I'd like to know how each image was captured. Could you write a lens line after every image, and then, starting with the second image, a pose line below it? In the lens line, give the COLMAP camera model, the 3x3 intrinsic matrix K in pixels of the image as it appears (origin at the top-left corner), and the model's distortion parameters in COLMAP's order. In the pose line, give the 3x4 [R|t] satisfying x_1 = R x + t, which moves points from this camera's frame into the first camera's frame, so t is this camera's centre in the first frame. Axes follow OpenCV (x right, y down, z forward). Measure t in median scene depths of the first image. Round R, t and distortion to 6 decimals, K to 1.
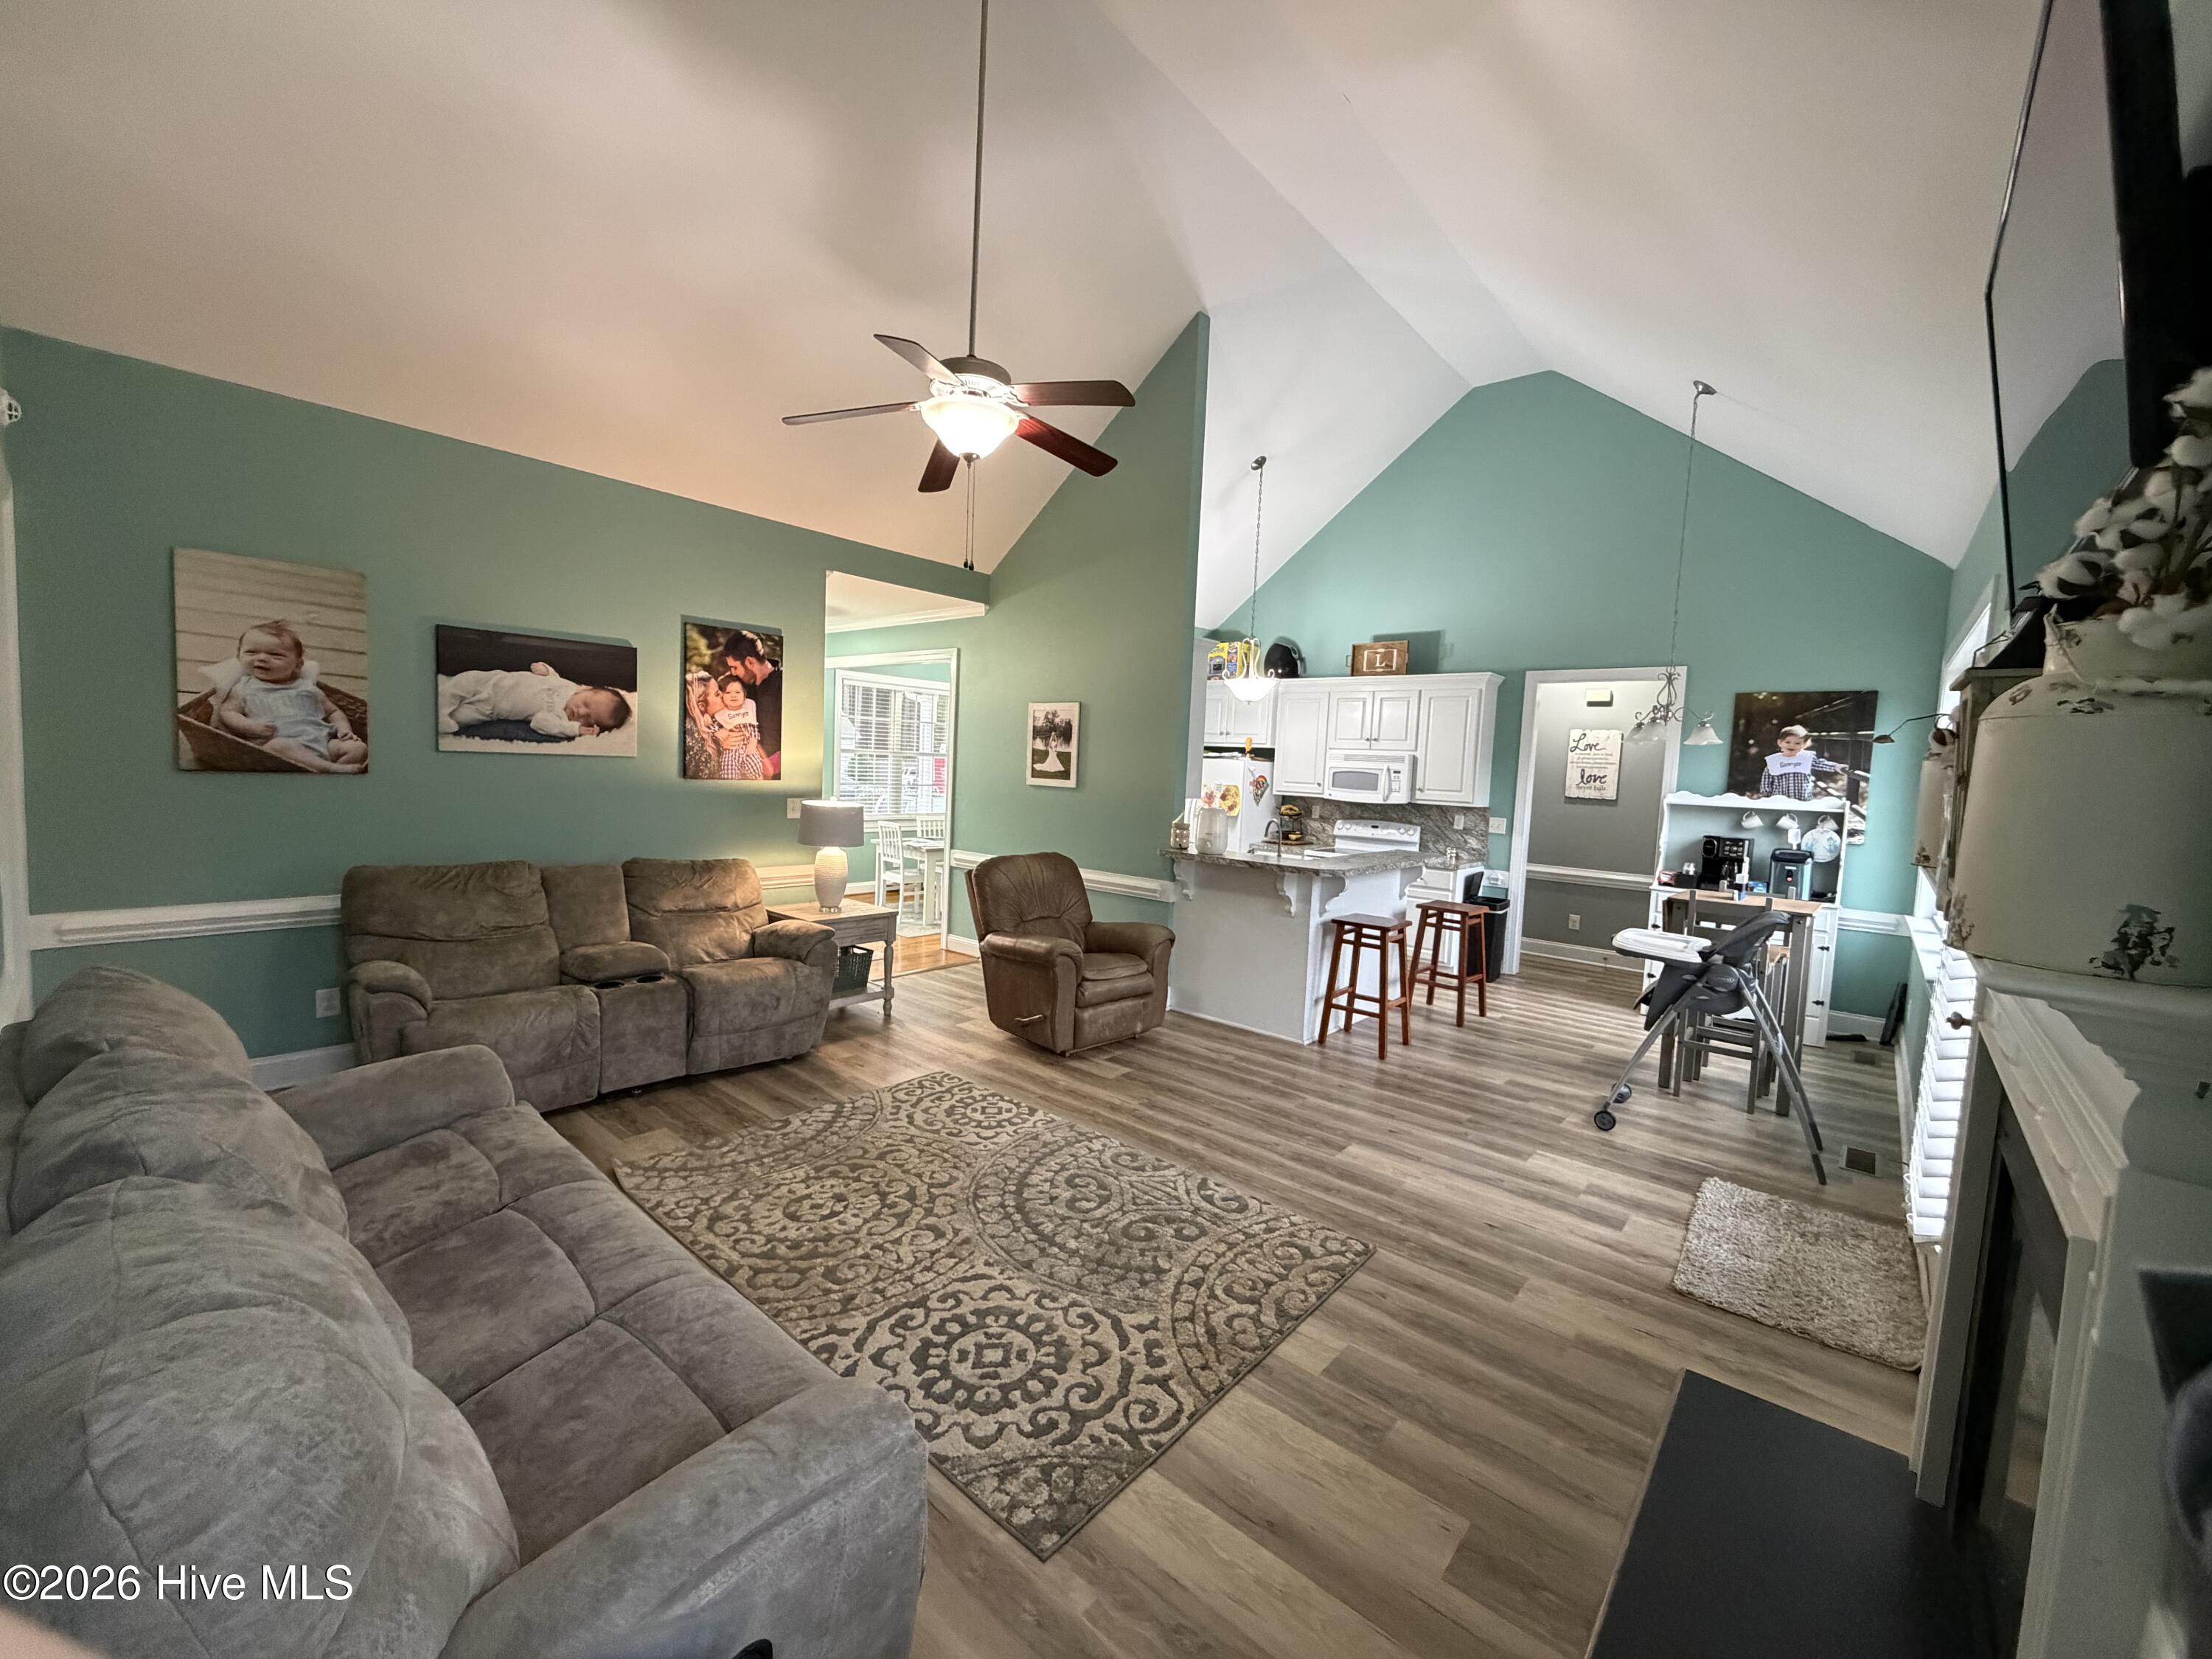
lens RADIAL K [[879.7, 0, 1100.4], [0, 879.7, 824.5], [0, 0, 1]] dist [0.000351, -0.000032]
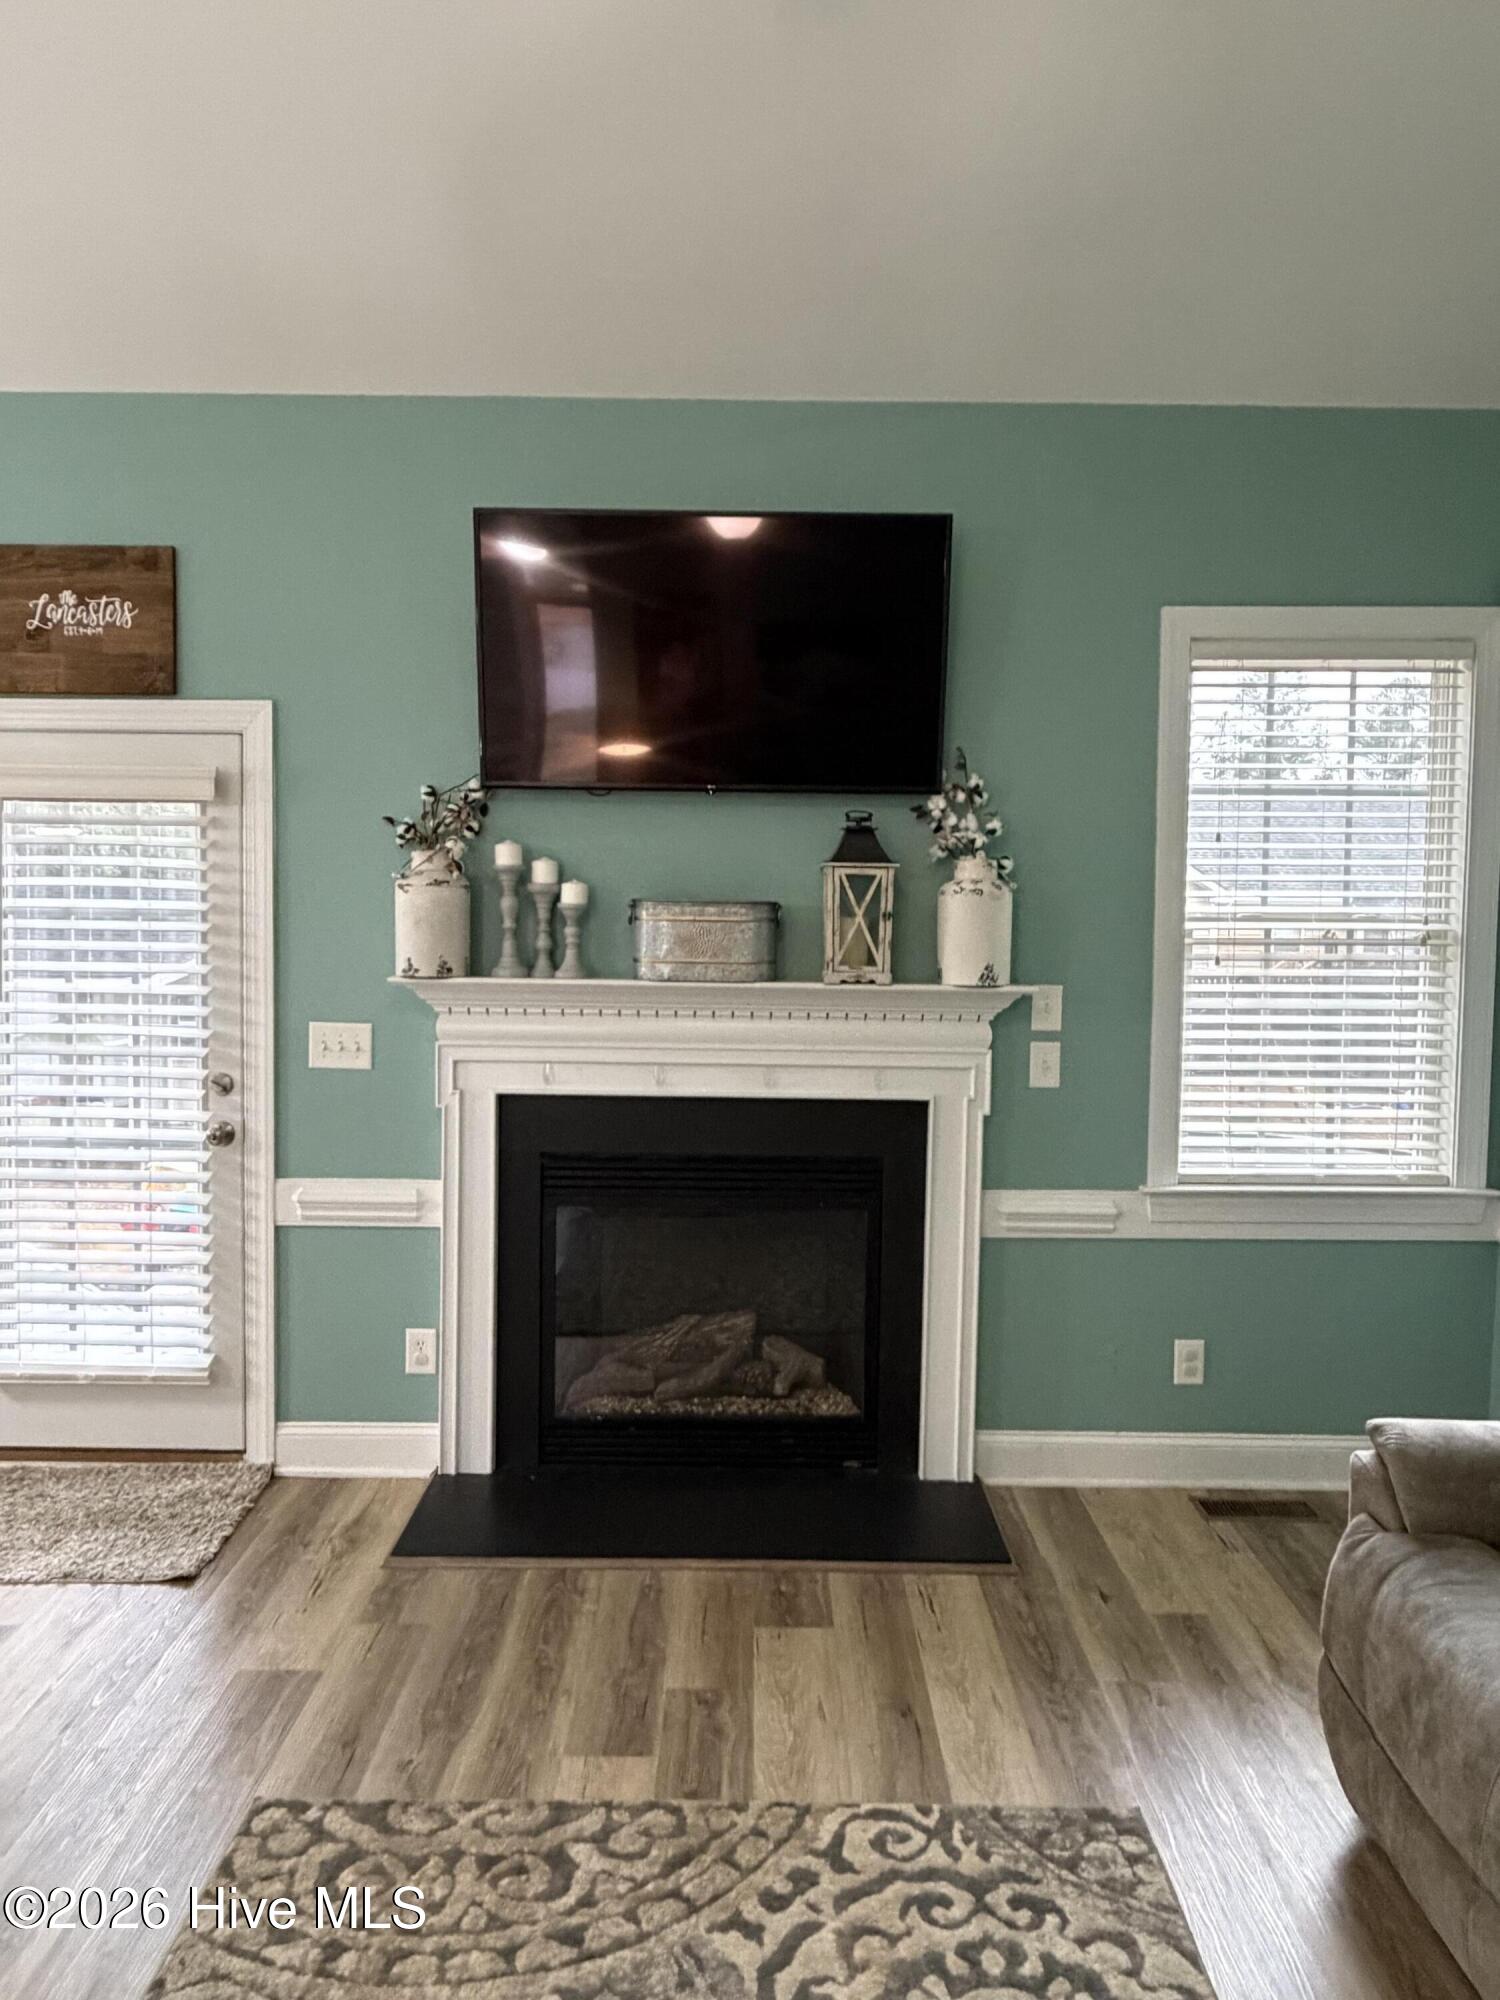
lens RADIAL K [[1304.4, 0, 752.4], [0, 1304.4, 994.2], [0, 0, 1]] dist [0.002819, -0.002708]
pose [[-0.656599, -0.097950, 0.747852, -0.379451], [0.010303, 0.990274, 0.138748, -0.099876], [-0.754169, 0.098807, -0.649204, 1.086411]]
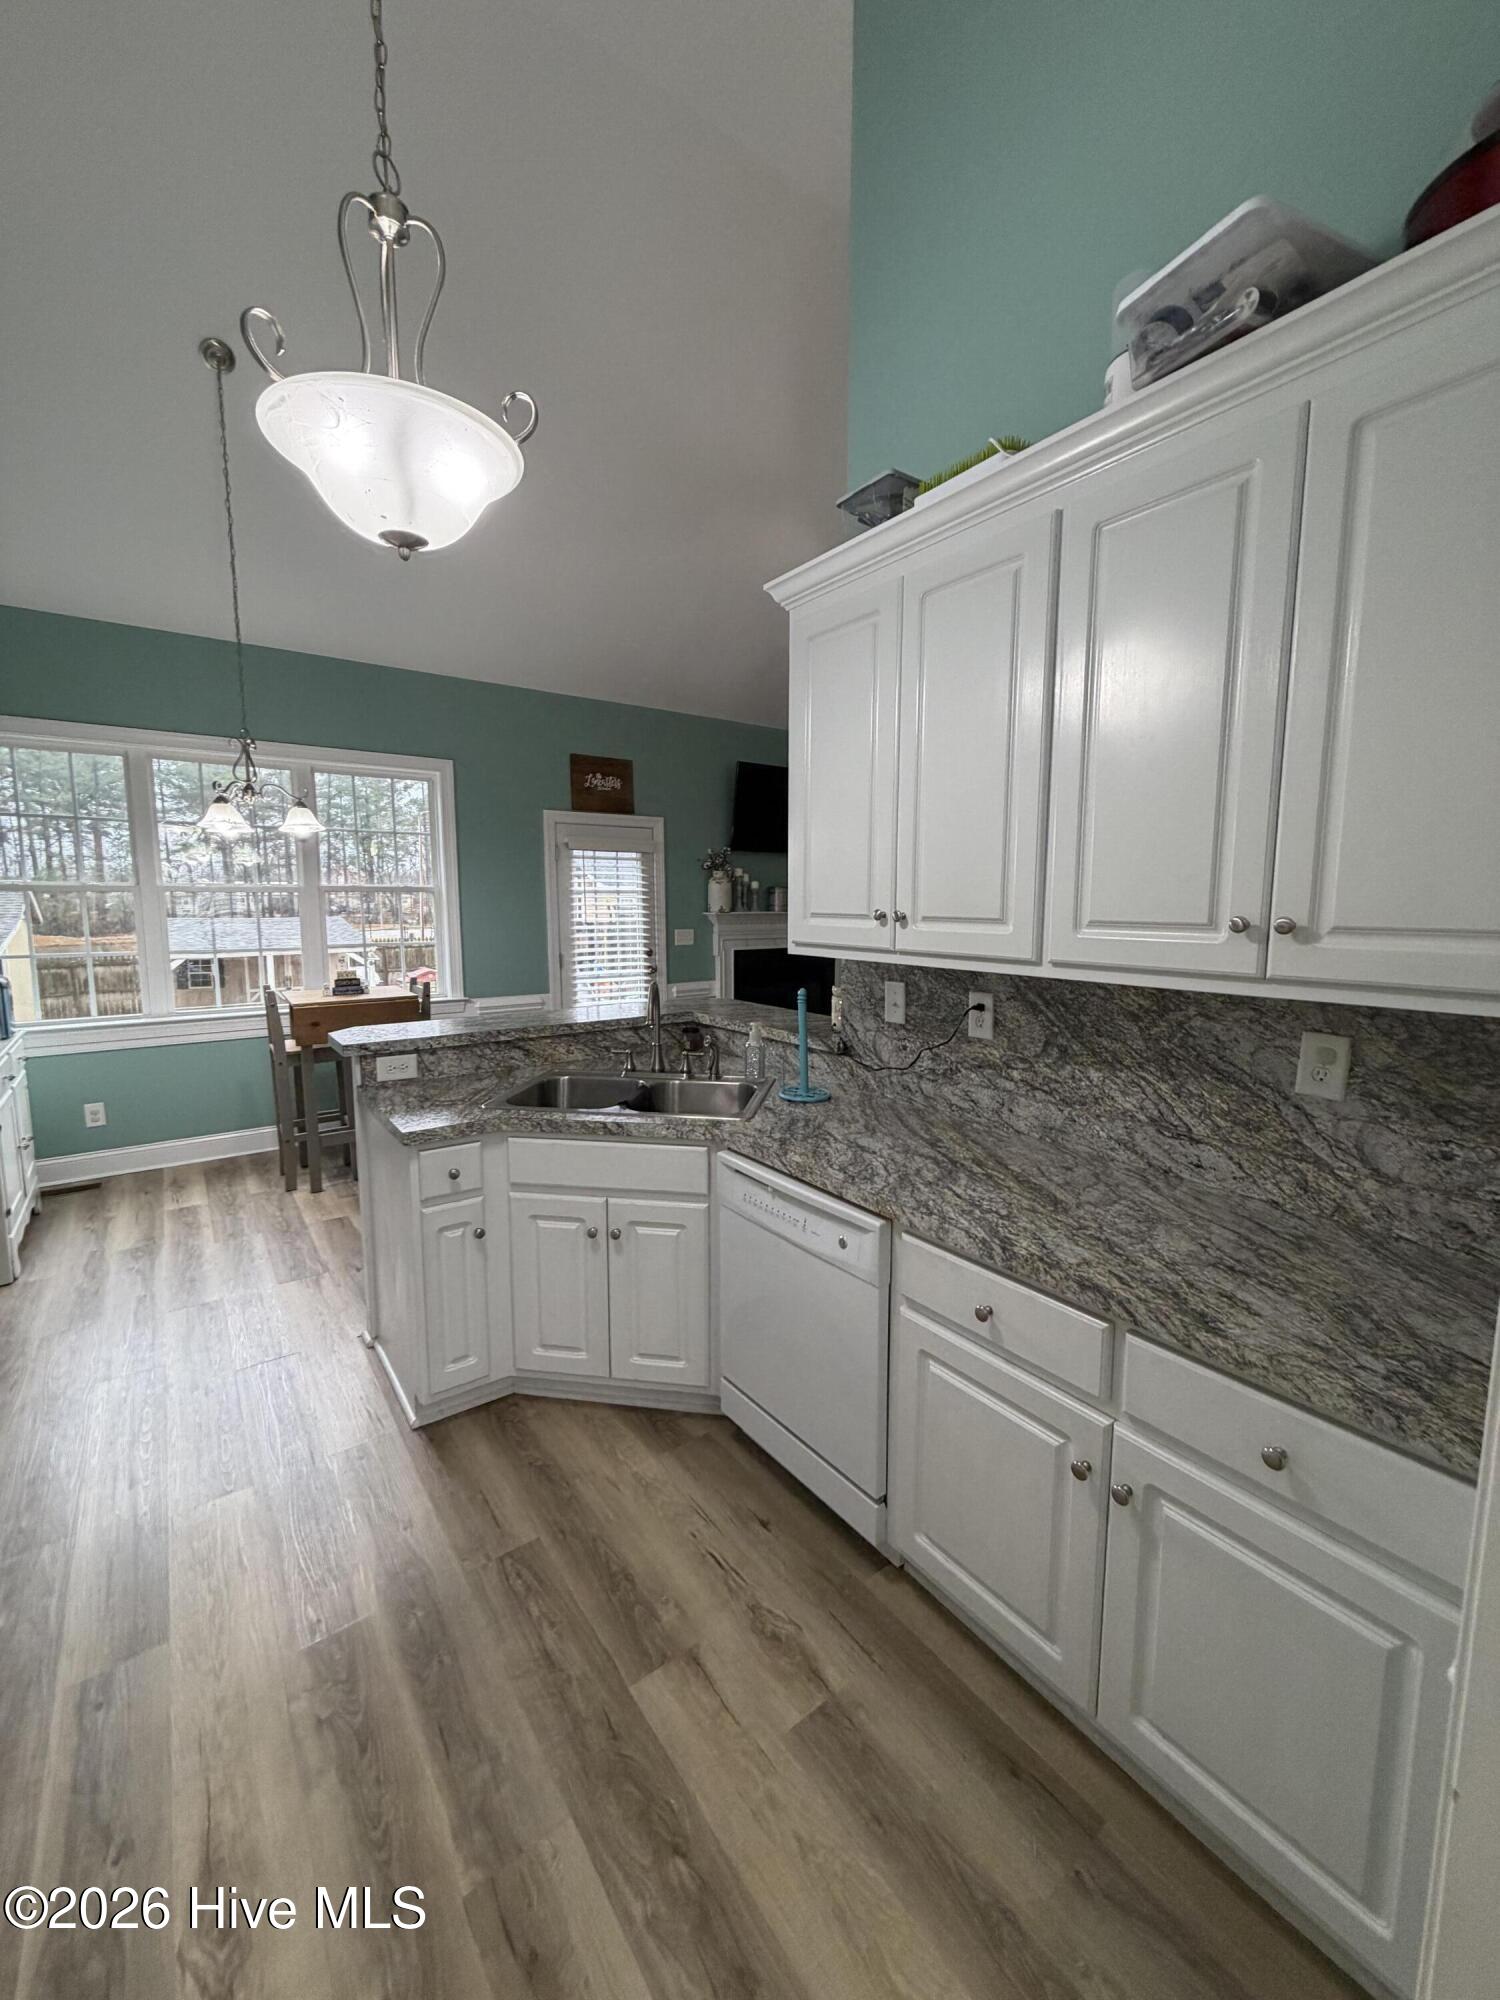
lens RADIAL K [[795.4, 0, 750.0], [0, 795.4, 1000.0], [0, 0, 1]] dist [0.000351, -0.000032]
pose [[-0.975755, -0.069054, 0.207685, 0.082985], [-0.026399, 0.979127, 0.201527, -0.156671], [-0.217266, 0.191158, -0.957211, 2.503066]]
